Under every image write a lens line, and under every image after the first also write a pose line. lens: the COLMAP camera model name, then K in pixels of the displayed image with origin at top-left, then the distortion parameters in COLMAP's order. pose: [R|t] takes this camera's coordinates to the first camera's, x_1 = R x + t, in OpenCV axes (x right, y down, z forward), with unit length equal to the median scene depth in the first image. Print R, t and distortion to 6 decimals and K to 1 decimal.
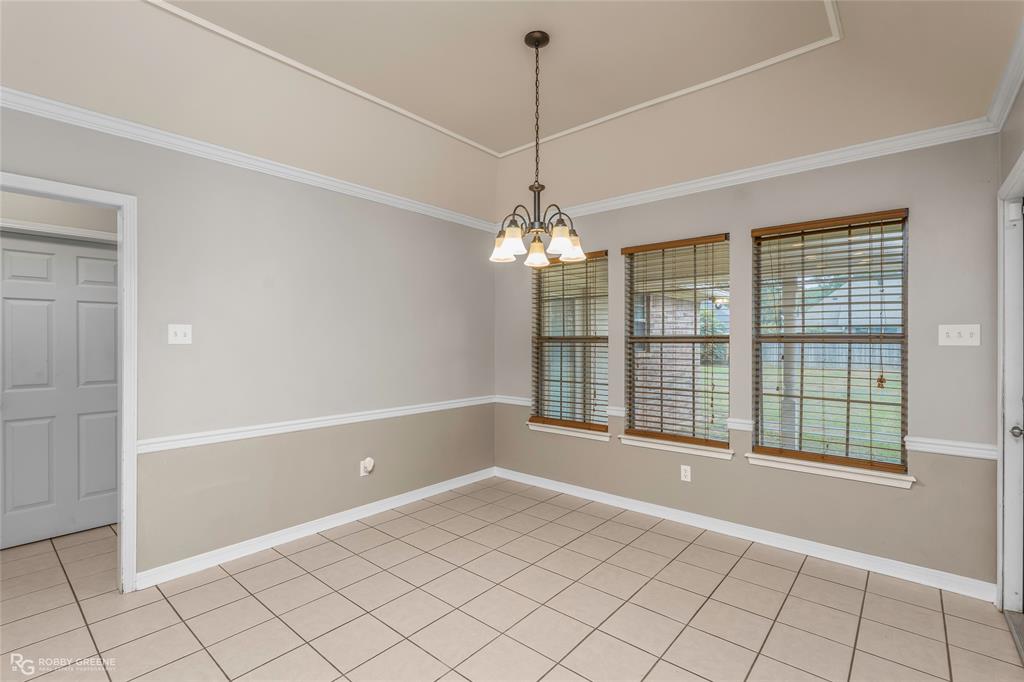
lens RADIAL K [[469.3, 0, 511.7], [0, 469.3, 343.7], [0, 0, 1]] dist [0.002071, 0.000575]
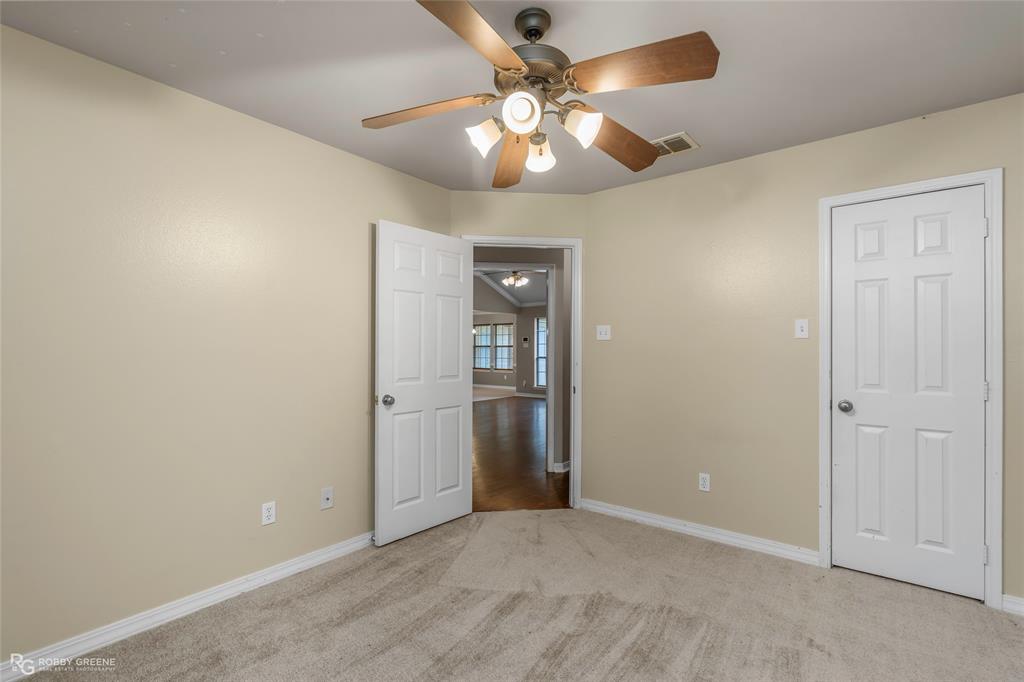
lens RADIAL K [[469.3, 0, 509.4], [0, 469.3, 347.2], [0, 0, 1]] dist [0.002071, 0.000575]
pose [[0.999089, 0.001199, 0.042654, 0.203732], [-0.001094, 0.999996, -0.002488, 0.009424], [-0.042657, 0.002439, 0.999087, -3.067921]]
